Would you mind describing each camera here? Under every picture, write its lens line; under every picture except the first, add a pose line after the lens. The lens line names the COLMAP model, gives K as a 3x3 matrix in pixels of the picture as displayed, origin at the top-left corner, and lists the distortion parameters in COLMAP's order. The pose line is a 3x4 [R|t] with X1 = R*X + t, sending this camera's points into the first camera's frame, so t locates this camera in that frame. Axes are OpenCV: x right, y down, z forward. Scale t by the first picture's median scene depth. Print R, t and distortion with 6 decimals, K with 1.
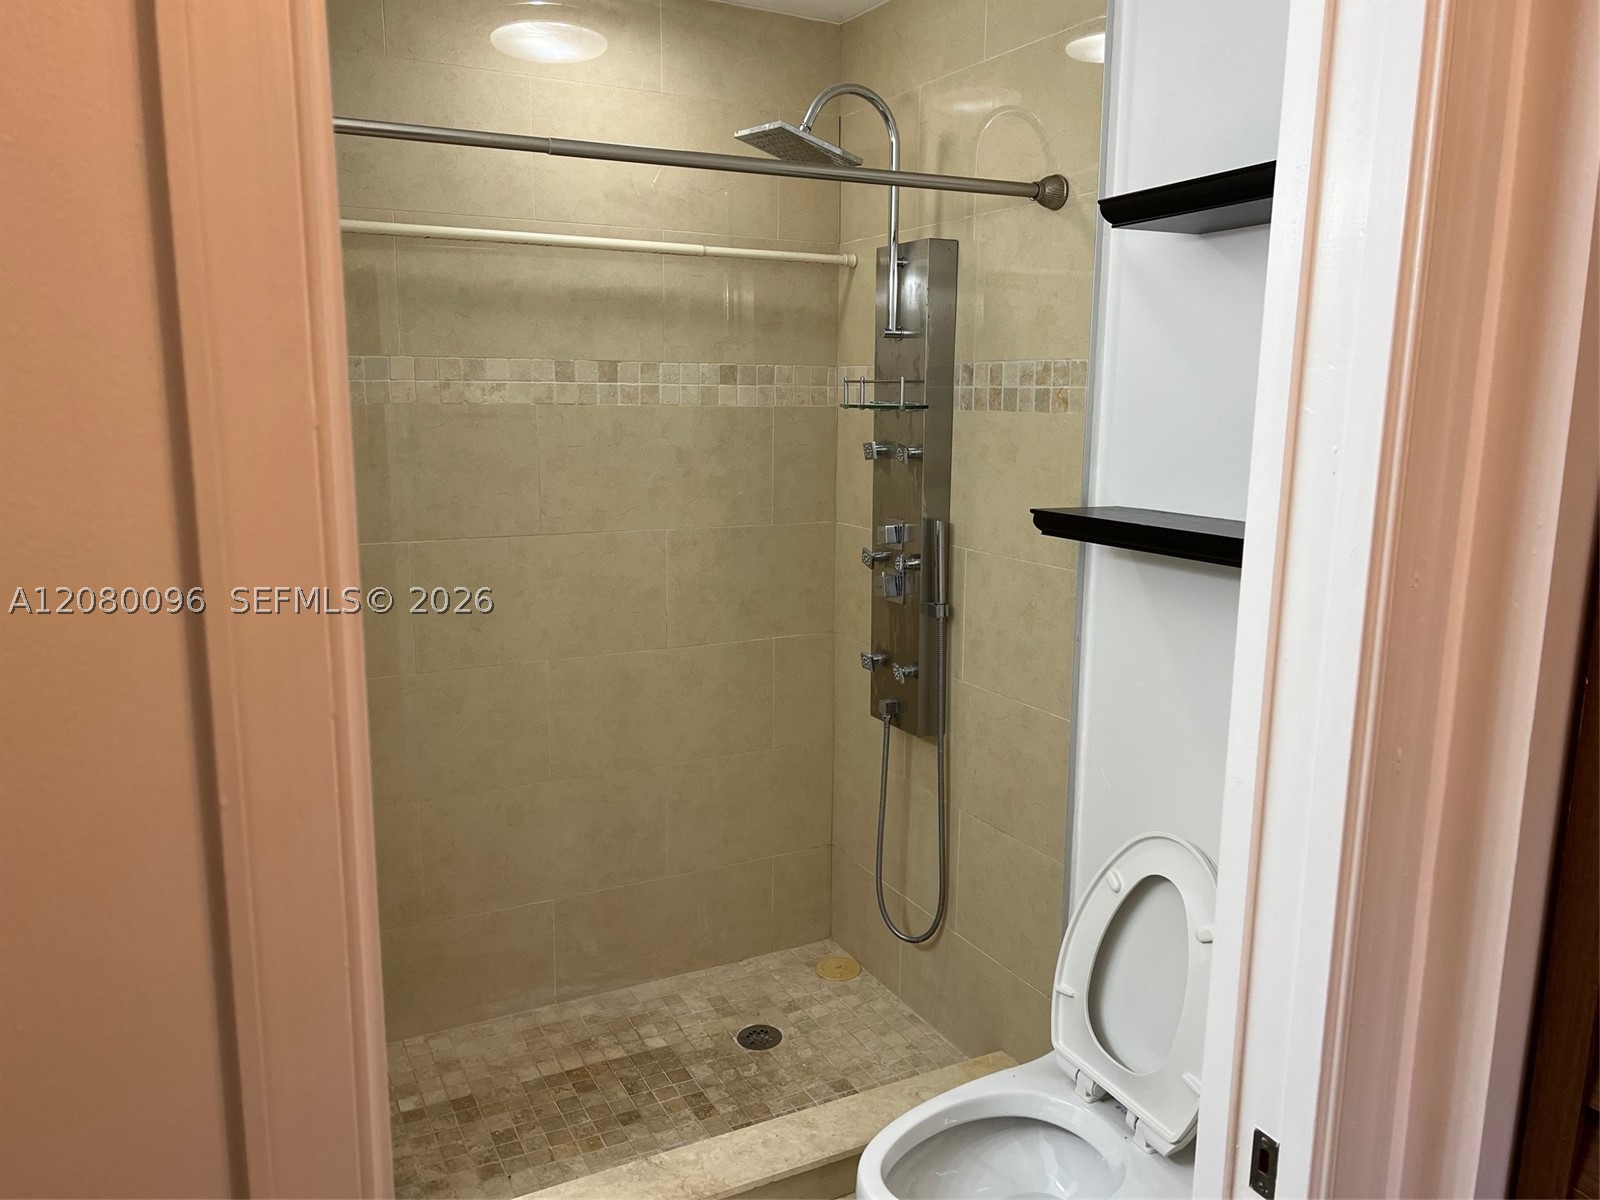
lens RADIAL K [[1211.9, 0, 798.9], [0, 1211.9, 596.7], [0, 0, 1]] dist [0.059262, -0.028395]
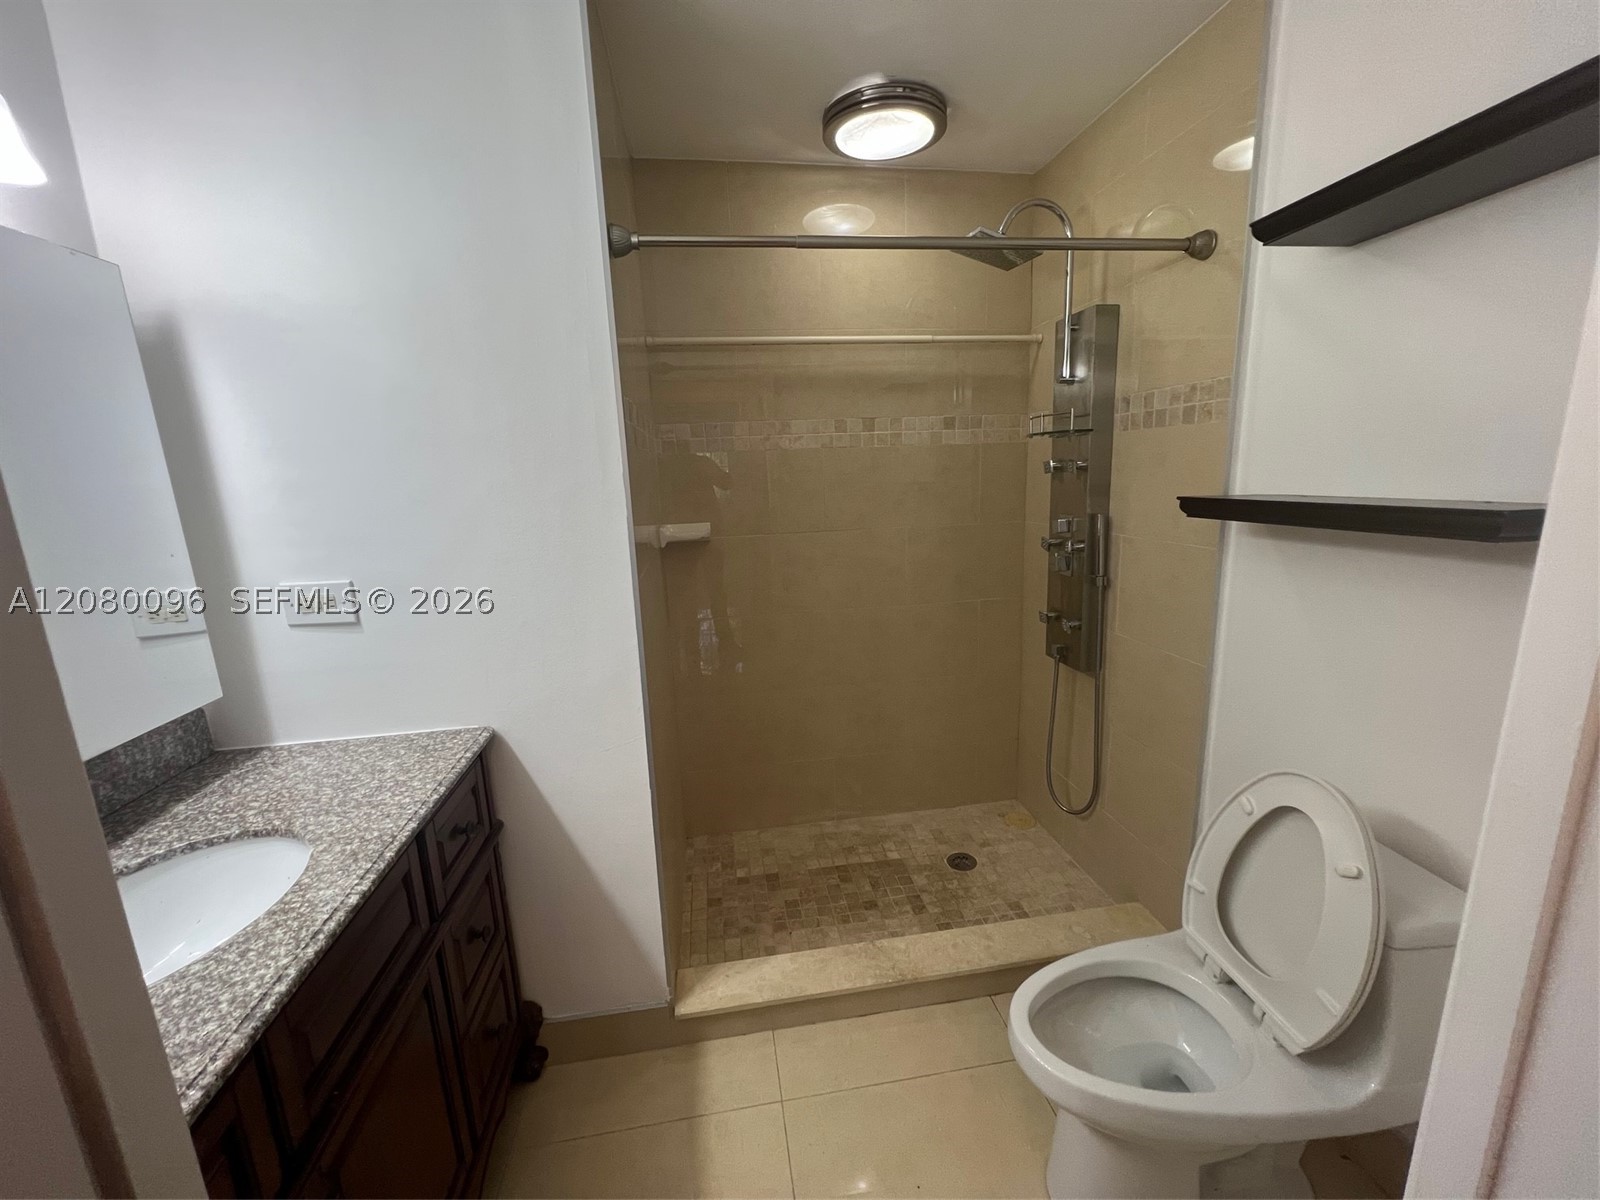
lens RADIAL K [[643.3, 0, 804.2], [0, 643.3, 602.8], [0, 0, 1]] dist [-0.003744, 0.001272]
pose [[0.946437, 0.020690, -0.322226, 0.036145], [-0.009974, 0.999342, 0.034873, 0.014359], [0.322735, -0.029791, 0.946020, 0.208037]]
